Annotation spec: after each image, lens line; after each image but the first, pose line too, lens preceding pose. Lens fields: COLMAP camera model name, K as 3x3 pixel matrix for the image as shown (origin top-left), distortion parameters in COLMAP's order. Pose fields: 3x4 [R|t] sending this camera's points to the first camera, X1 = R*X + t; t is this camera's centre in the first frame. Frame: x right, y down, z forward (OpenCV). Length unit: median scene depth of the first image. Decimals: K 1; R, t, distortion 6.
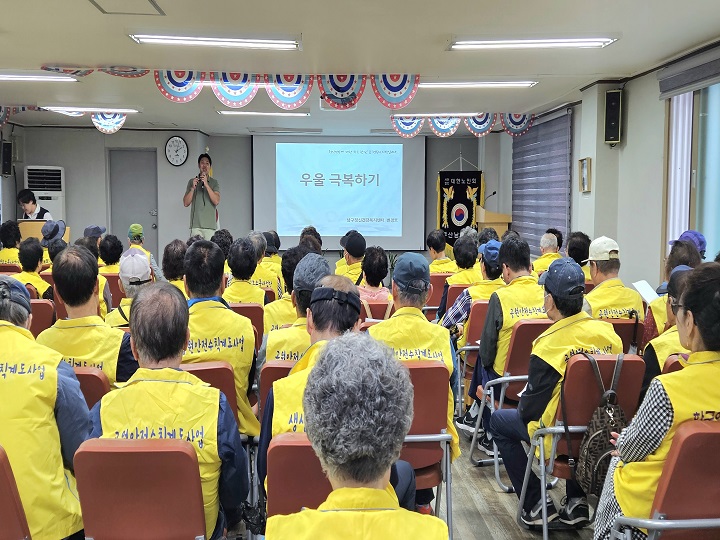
lens RADIAL K [[752.4, 0, 360.0], [0, 752.4, 270.0], [0, 0, 1]] dist [0.155453, 0.003675]
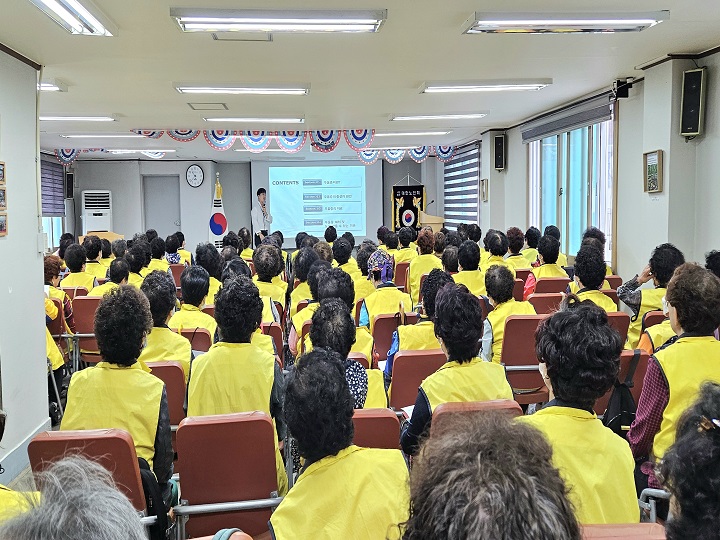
lens RADIAL K [[752.4, 0, 360.0], [0, 752.4, 270.0], [0, 0, 1]] dist [0.155453, 0.003675]
pose [[0.998494, -0.030381, 0.045683, -0.023559], [0.030764, 0.999497, -0.007692, 0.032183], [-0.045427, 0.009086, 0.998926, -0.406413]]
